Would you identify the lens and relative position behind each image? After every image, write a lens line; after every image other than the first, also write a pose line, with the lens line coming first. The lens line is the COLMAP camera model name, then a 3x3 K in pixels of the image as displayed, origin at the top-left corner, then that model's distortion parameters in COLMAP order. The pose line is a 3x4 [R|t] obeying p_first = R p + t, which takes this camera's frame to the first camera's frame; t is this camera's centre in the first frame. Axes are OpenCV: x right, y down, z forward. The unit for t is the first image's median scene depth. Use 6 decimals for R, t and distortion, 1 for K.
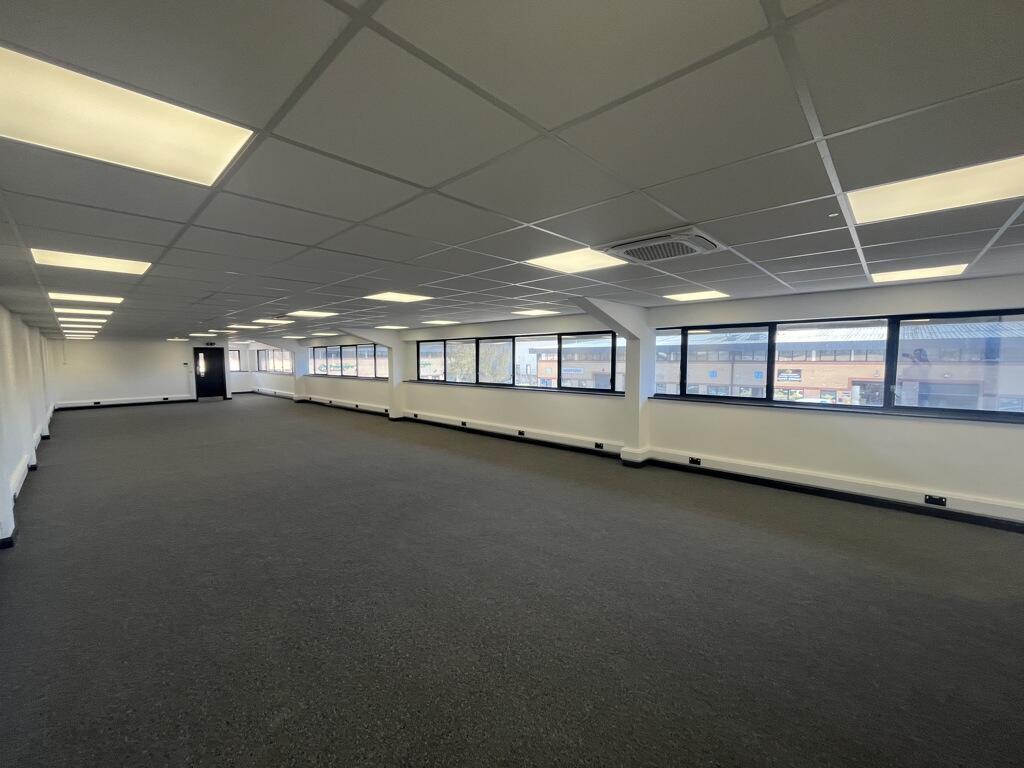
lens RADIAL K [[407.9, 0, 512.0], [0, 407.9, 384.0], [0, 0, 1]] dist [-0.003471, -0.000199]
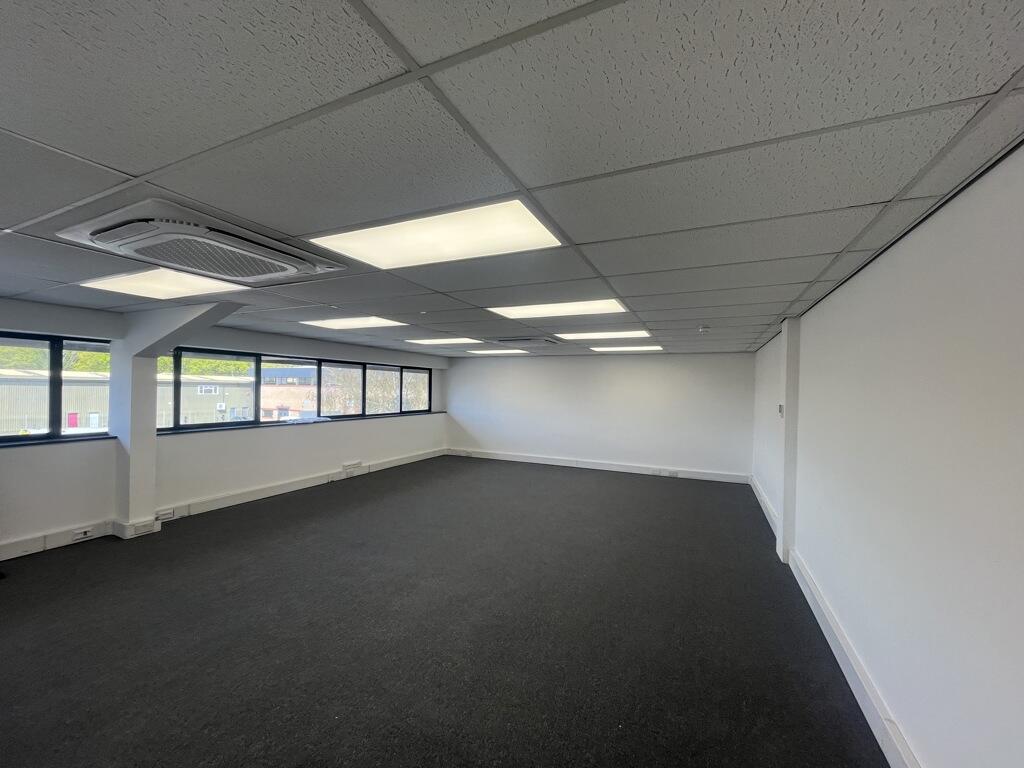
lens RADIAL K [[411.3, 0, 512.0], [0, 411.3, 384.0], [0, 0, 1]] dist [-0.008242, -0.000491]
pose [[-0.309675, 0.008645, 0.950803, -0.810484], [0.046331, 0.998908, 0.006007, -0.046604], [-0.949713, 0.045912, -0.309737, 0.774236]]
